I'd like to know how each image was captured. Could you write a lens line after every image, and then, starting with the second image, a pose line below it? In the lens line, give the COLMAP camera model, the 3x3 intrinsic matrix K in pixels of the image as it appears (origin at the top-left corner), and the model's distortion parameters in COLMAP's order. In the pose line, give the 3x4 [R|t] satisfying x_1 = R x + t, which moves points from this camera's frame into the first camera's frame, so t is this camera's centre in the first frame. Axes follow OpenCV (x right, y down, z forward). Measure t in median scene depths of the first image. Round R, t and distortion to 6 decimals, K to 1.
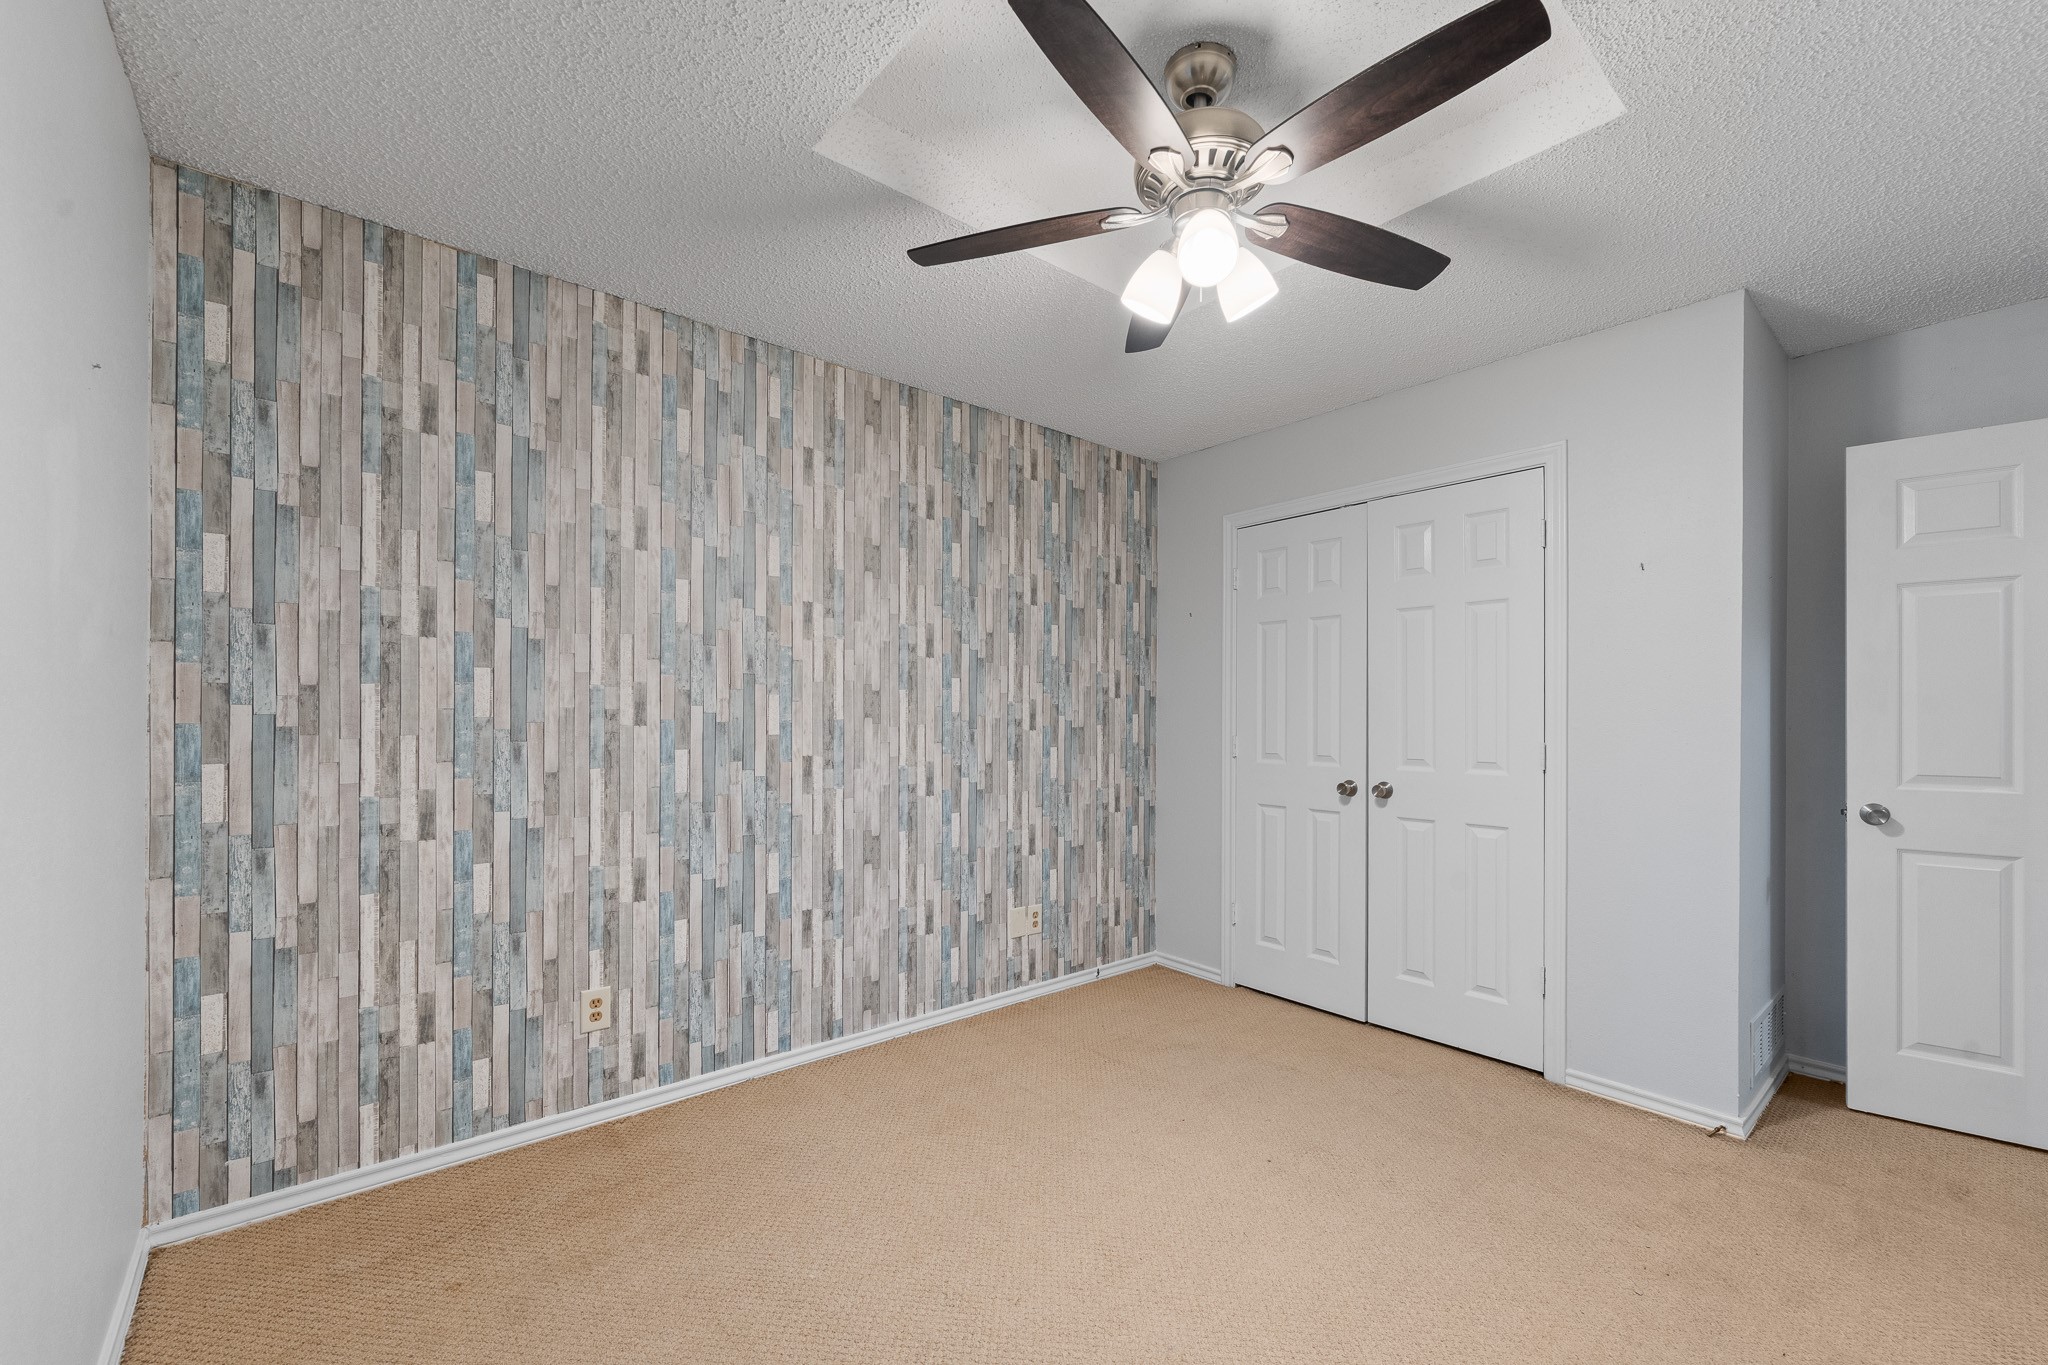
lens RADIAL K [[844.8, 0, 1034.4], [0, 844.8, 703.8], [0, 0, 1]] dist [-0.001240, -0.000518]
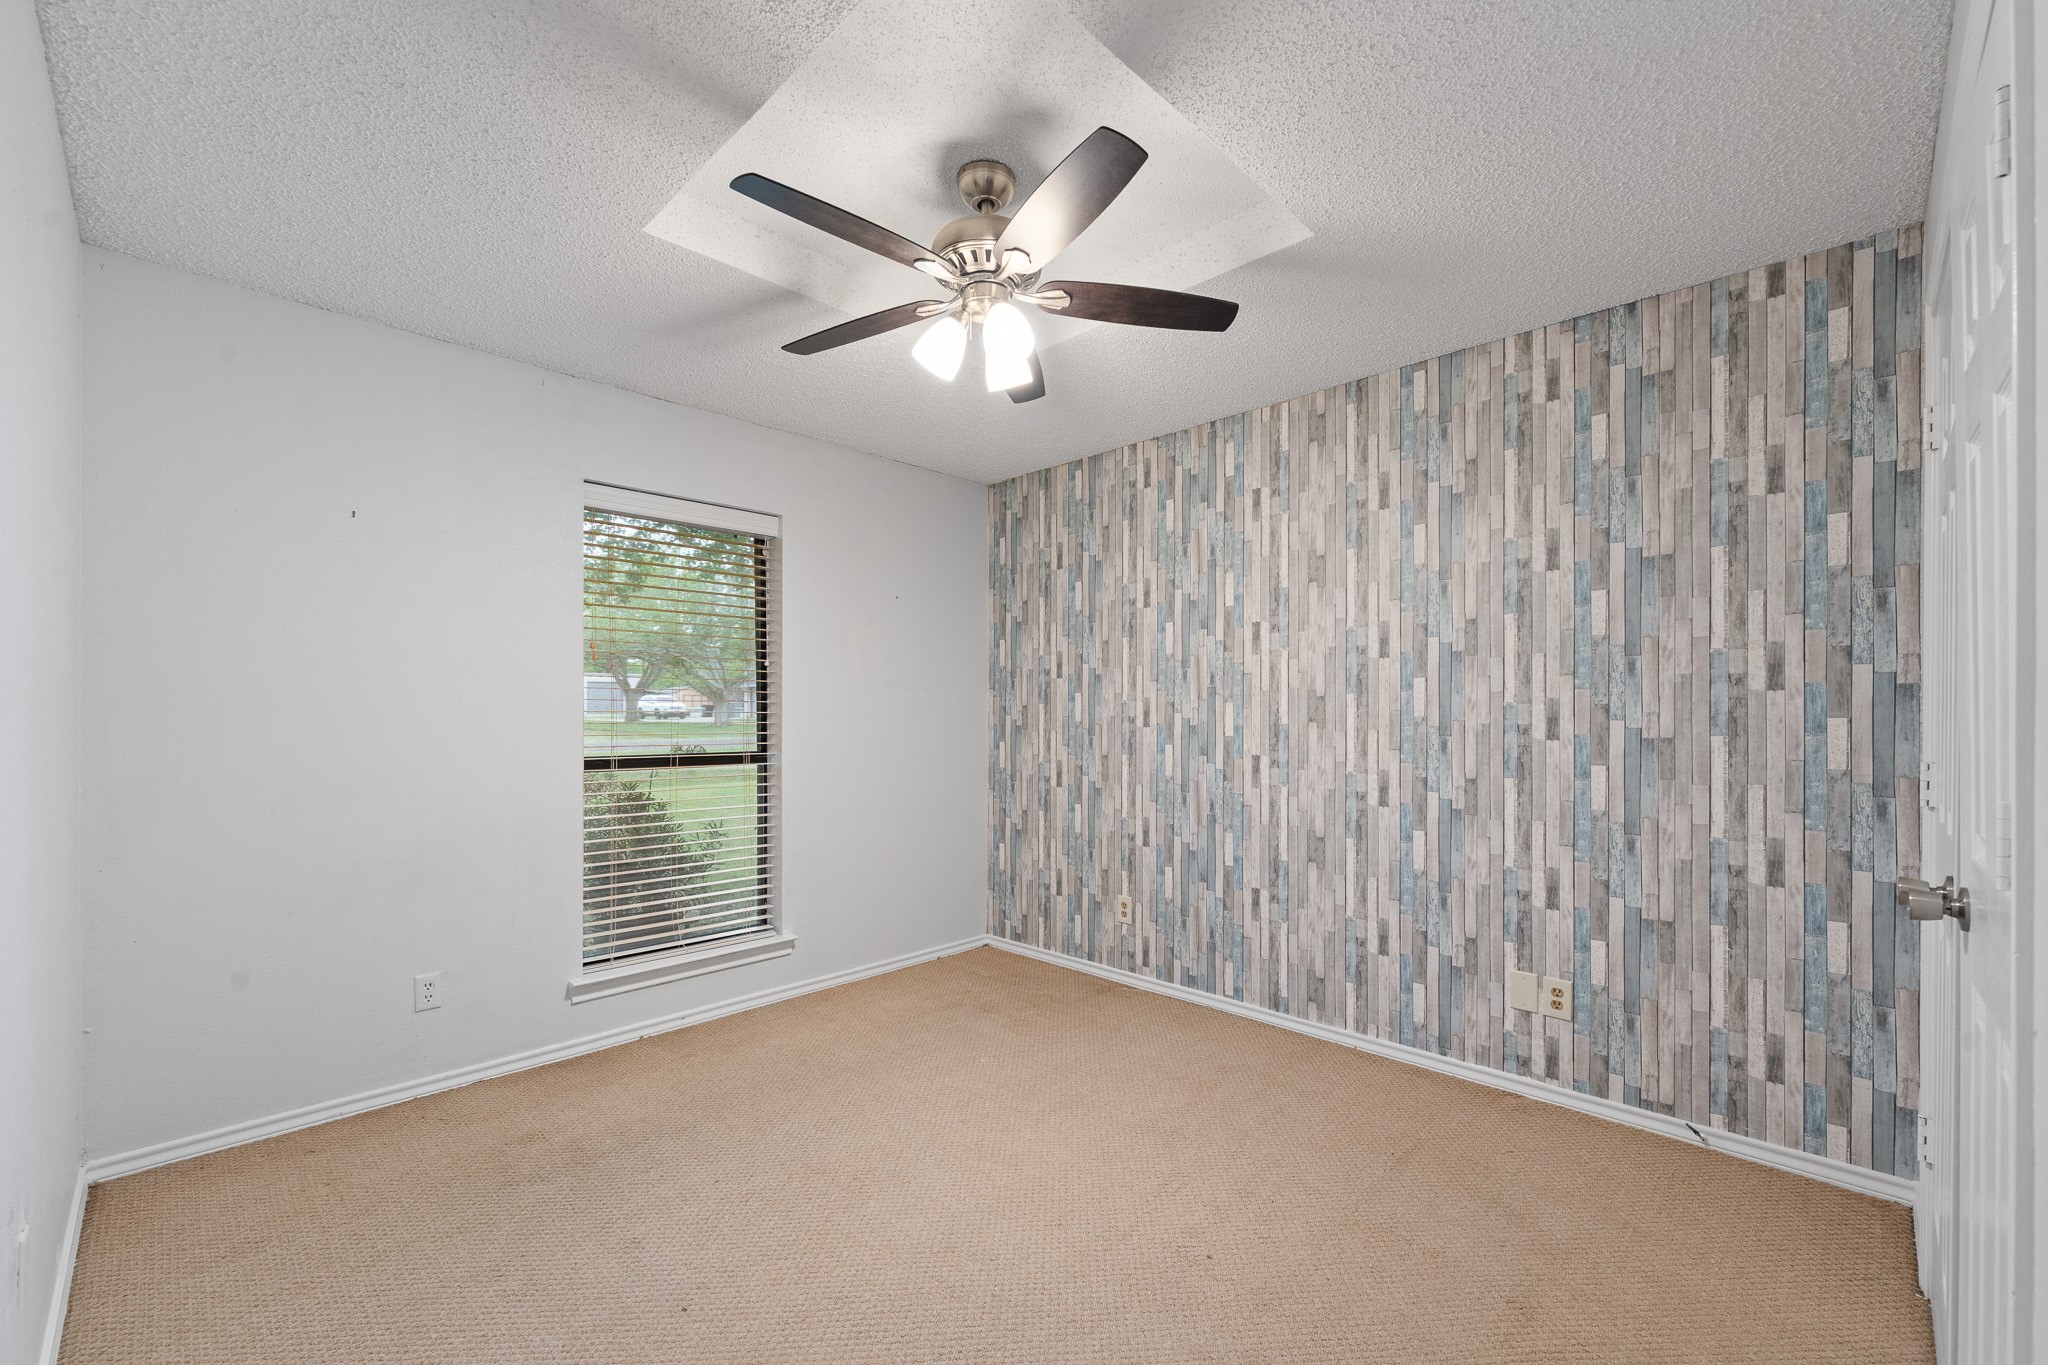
lens RADIAL K [[836.1, 0, 1024.7], [0, 836.1, 719.0], [0, 0, 1]] dist [-0.002275, -0.000448]
pose [[0.072721, -0.009952, -0.997303, 0.826881], [0.004844, 0.999942, -0.009625, 0.021146], [0.997341, -0.004131, 0.072765, 0.583420]]
